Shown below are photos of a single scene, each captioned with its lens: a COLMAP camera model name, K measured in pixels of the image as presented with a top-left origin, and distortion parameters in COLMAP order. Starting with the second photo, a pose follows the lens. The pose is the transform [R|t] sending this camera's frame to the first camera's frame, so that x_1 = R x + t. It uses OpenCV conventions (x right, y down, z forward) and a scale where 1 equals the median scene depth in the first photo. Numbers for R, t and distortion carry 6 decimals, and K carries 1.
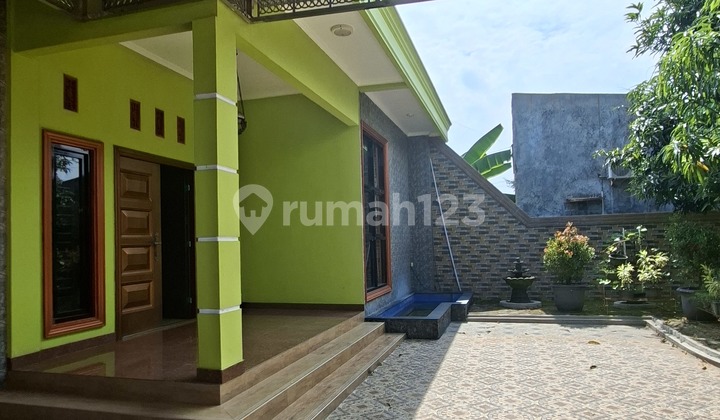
lens RADIAL K [[519.7, 0, 359.3], [0, 519.7, 211.7], [0, 0, 1]] dist [-0.013844, -0.000733]
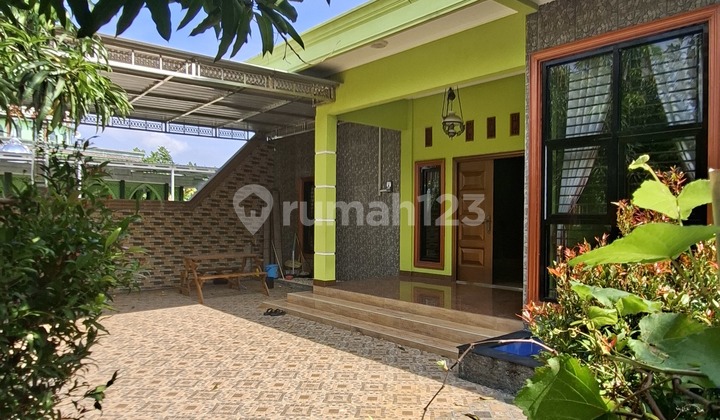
lens RADIAL K [[519.7, 0, 359.9], [0, 519.7, 212.5], [0, 0, 1]] dist [-0.013844, -0.000733]
pose [[-0.566171, 0.017459, -0.824103, 1.051532], [0.058800, 0.998084, -0.019252, 0.054471], [0.822188, -0.059357, -0.566113, 1.761708]]
